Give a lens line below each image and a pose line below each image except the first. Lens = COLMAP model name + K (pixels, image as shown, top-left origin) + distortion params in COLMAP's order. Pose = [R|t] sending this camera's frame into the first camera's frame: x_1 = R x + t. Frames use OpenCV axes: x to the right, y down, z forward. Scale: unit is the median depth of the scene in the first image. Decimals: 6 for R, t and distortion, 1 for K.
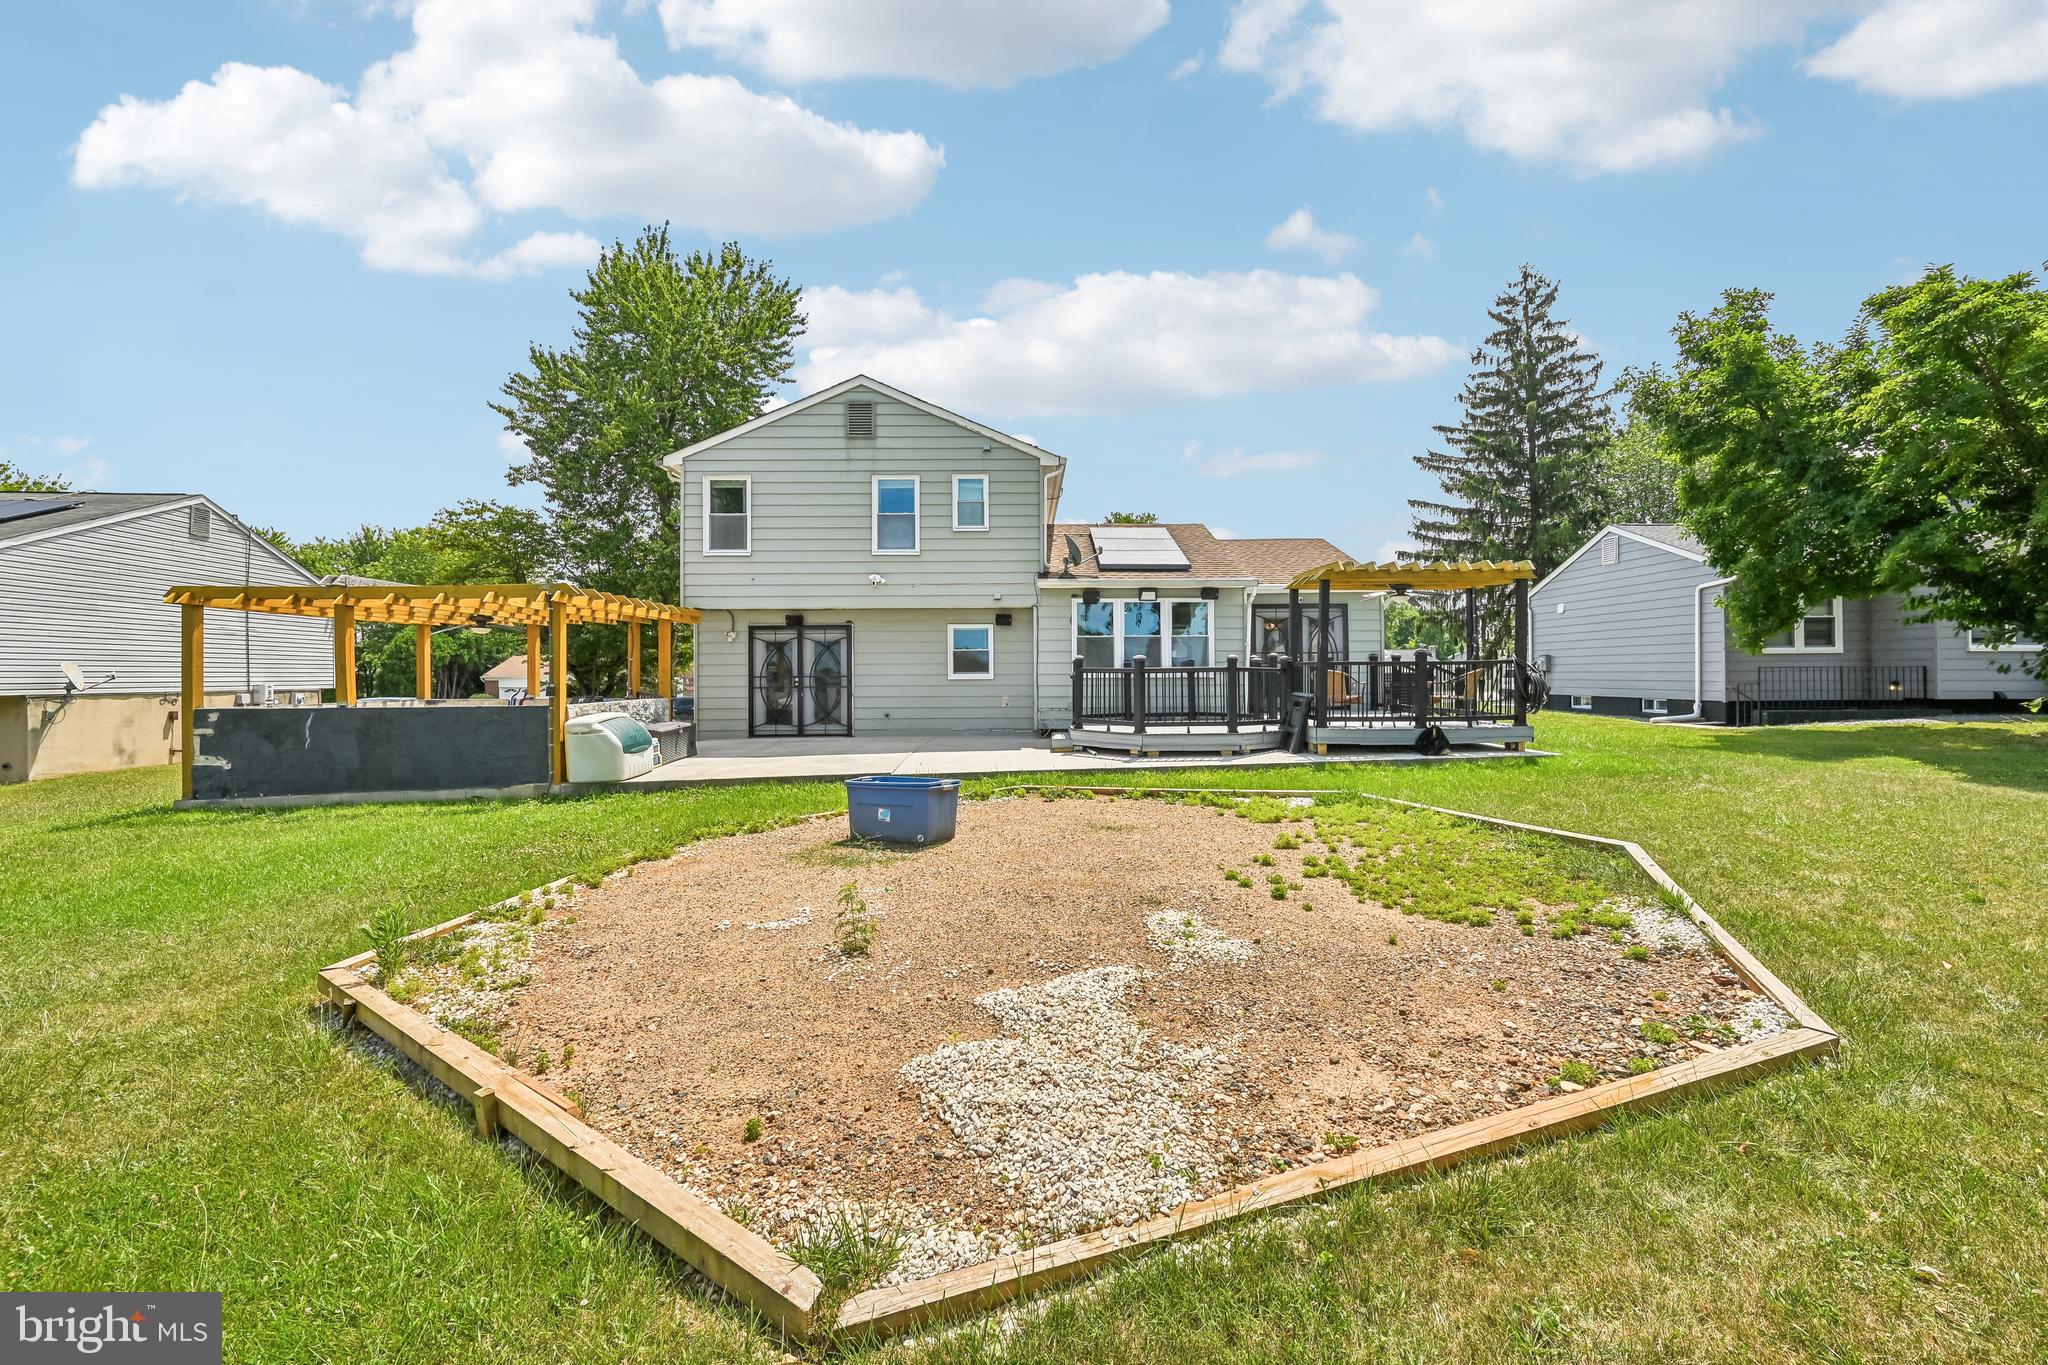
lens RADIAL K [[817.4, 0, 1035.0], [0, 817.4, 672.9], [0, 0, 1]] dist [-0.001840, -0.000118]
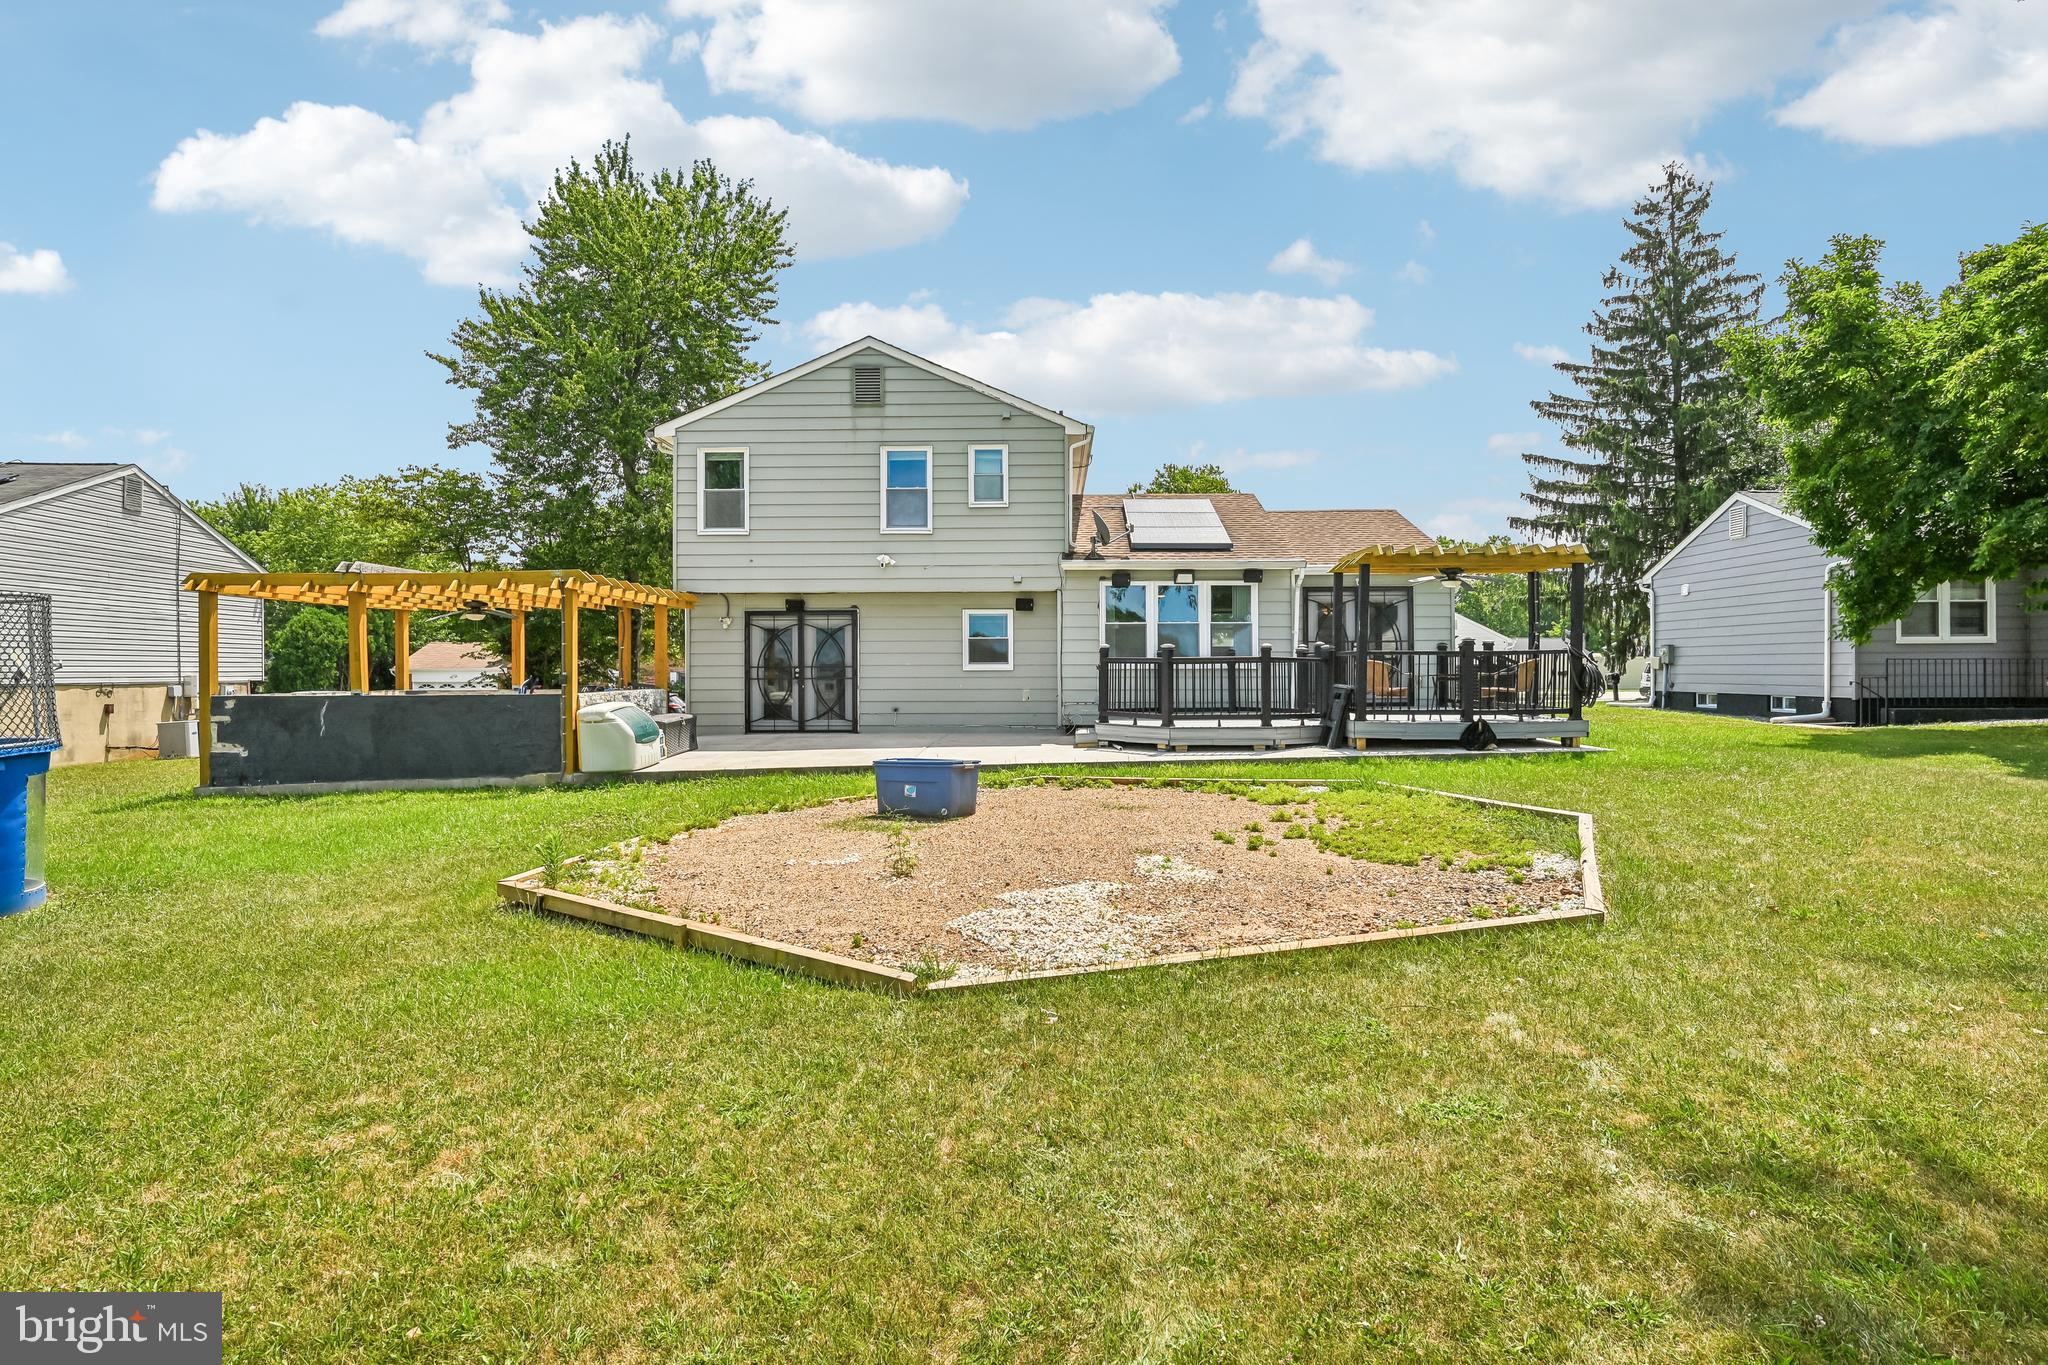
lens RADIAL K [[1067.3, 0, 1029.4], [0, 1067.3, 675.6], [0, 0, 1]] dist [0.000138, -0.000142]
pose [[0.999318, 0.002776, -0.036834, 0.011004], [-0.002526, 0.999974, 0.006819, 0.005426], [0.036852, -0.006722, 0.999298, -0.184393]]
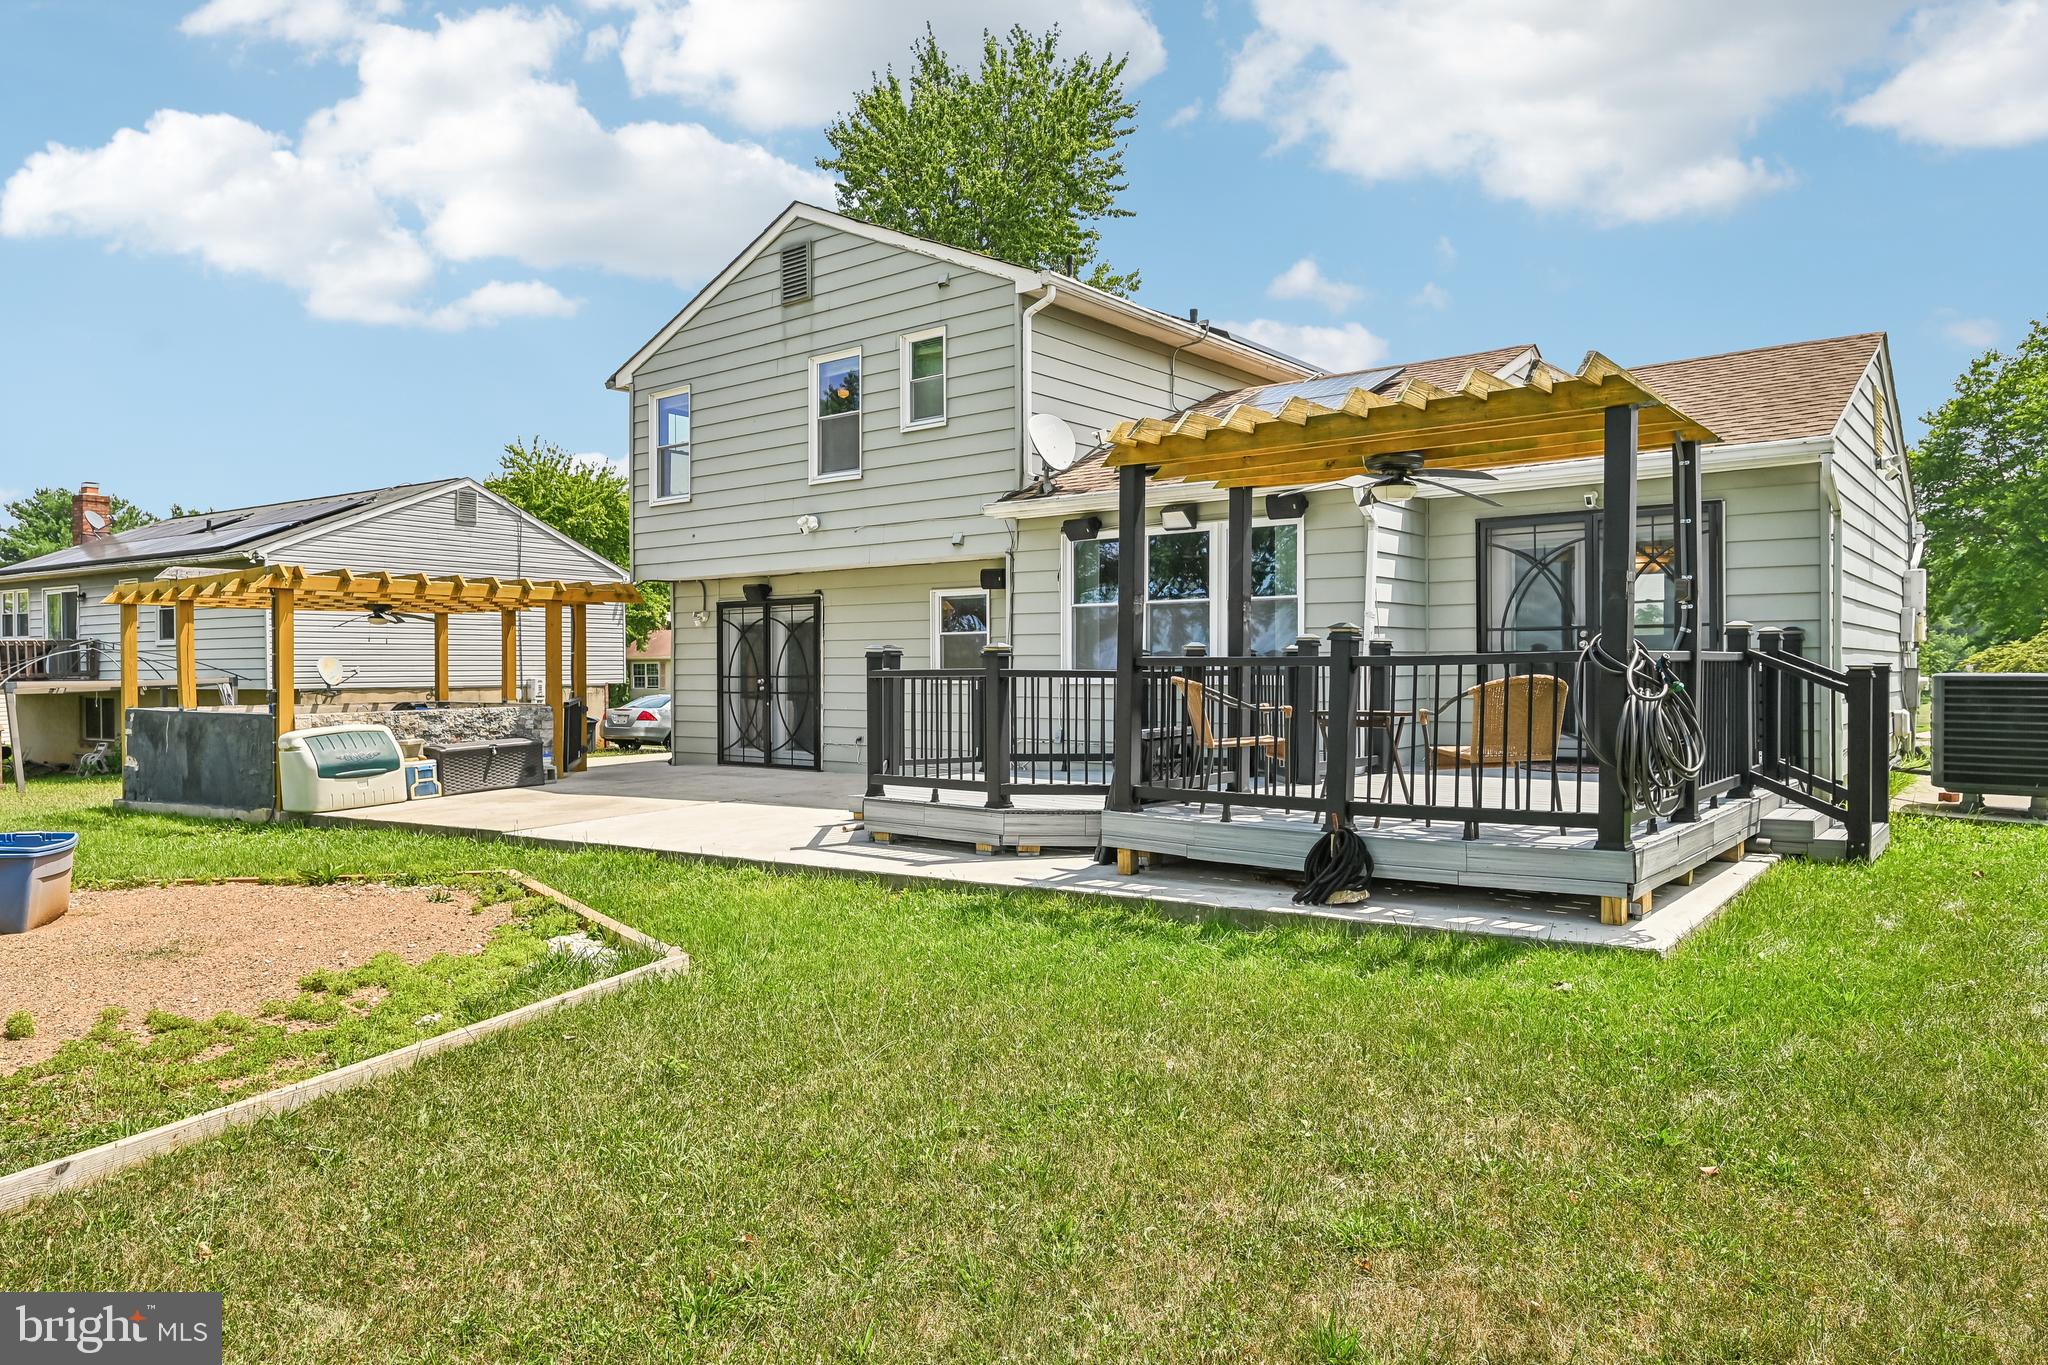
lens RADIAL K [[1293.2, 0, 1030.0], [0, 1293.2, 682.9], [0, 0, 1]] dist [-0.002136, 0.000570]
pose [[0.772356, 0.010523, -0.635102, 0.564603], [0.001332, 0.999834, 0.018187, -0.009762], [0.635188, -0.014893, 0.772214, 0.334193]]
